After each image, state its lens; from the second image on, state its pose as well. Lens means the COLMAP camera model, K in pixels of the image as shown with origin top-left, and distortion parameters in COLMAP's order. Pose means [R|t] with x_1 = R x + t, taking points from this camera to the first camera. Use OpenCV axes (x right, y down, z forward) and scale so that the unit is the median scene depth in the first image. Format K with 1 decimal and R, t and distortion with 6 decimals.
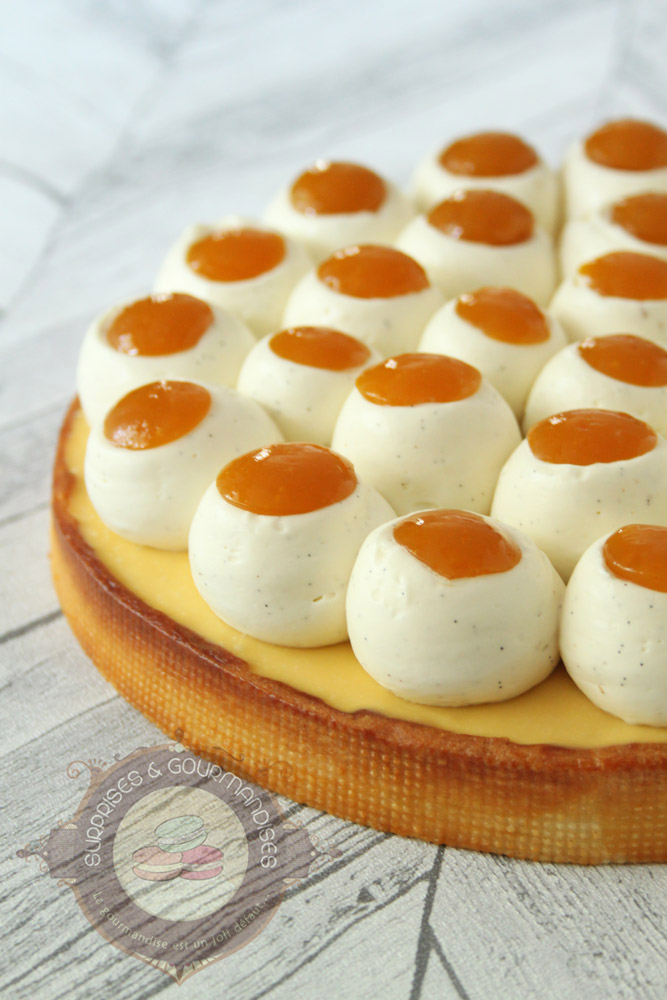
lens RADIAL K [[2329.7, 0, 333.5], [0, 2329.7, 500.0], [0, 0, 1]] dist [0.020587, 0.693336]
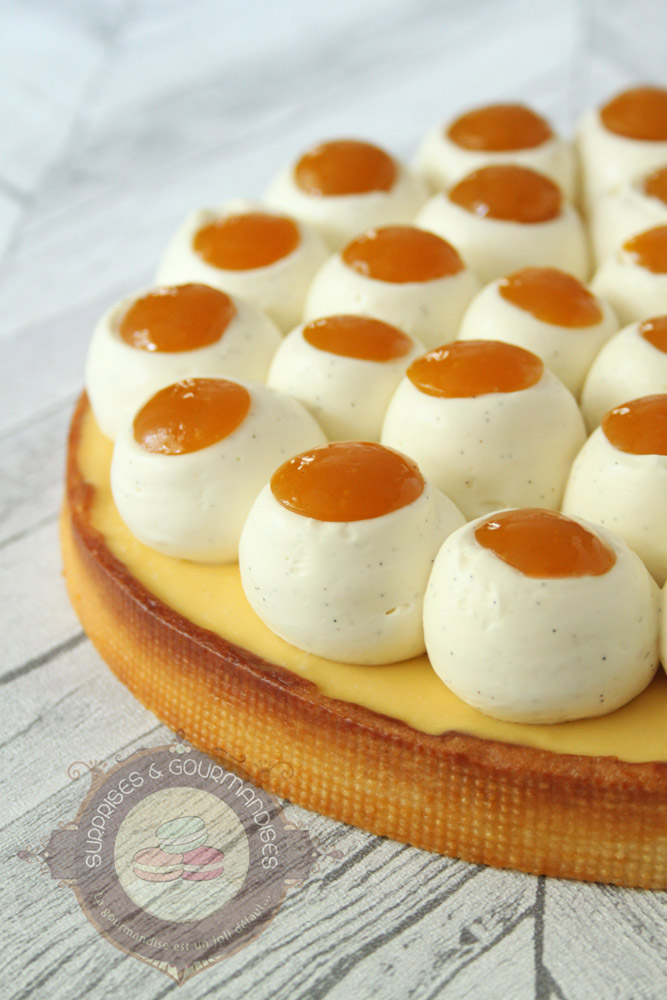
lens RADIAL K [[2340.1, 0, 336.6], [0, 2340.1, 480.2], [0, 0, 1]] dist [0.081608, -0.347370]
pose [[0.997255, -0.034045, 0.065759, -0.089493], [0.034555, 0.999381, -0.006644, -0.003620], [-0.065492, 0.008898, 0.997813, 0.087852]]
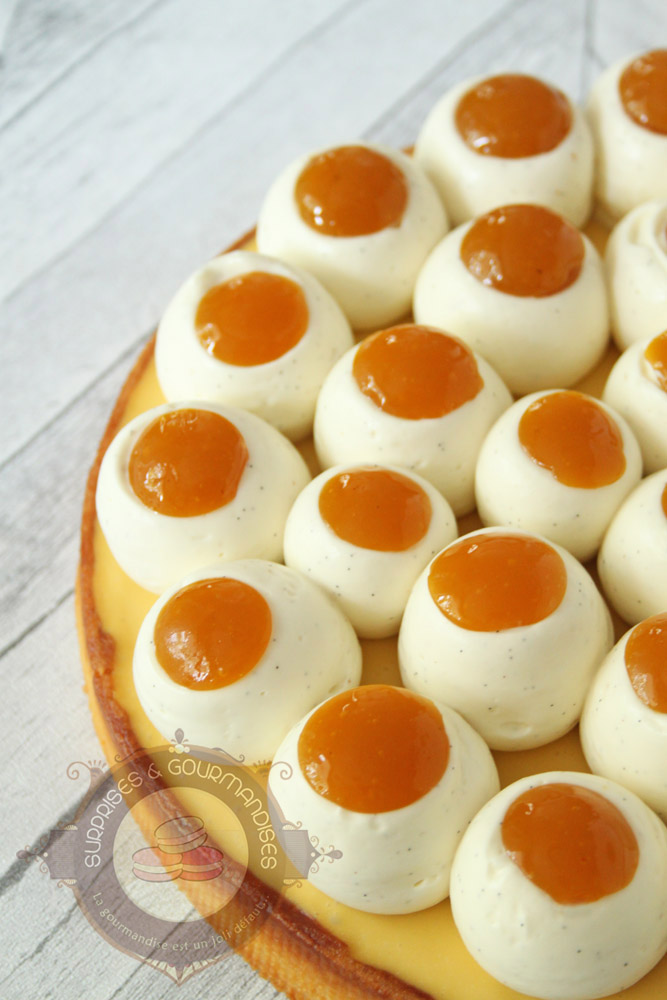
lens RADIAL K [[2340.1, 0, 336.6], [0, 2340.1, 480.2], [0, 0, 1]] dist [0.081608, -0.347370]
pose [[0.994889, -0.080219, 0.061321, -0.087953], [0.051633, 0.926080, 0.373778, -0.481683], [-0.086772, -0.368701, 0.925489, 0.189450]]
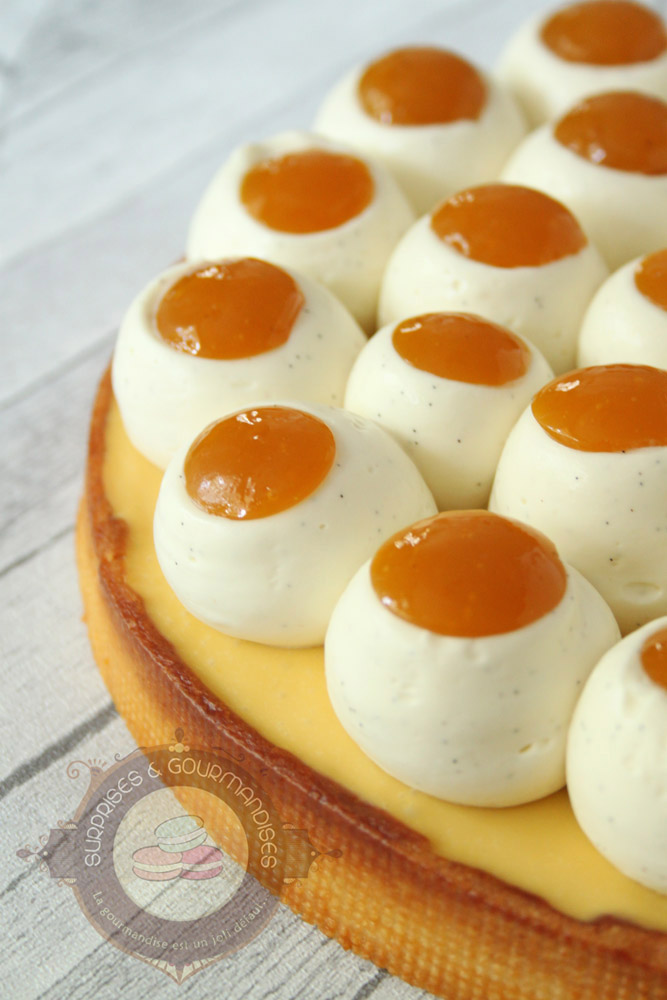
lens RADIAL K [[2315.2, 0, 332.8], [0, 2315.2, 478.5], [0, 0, 1]] dist [0.066960, -0.003771]
pose [[0.995134, -0.029550, 0.093999, -0.134493], [0.018069, 0.992522, 0.120724, -0.131076], [-0.096863, -0.118438, 0.988226, 0.323045]]
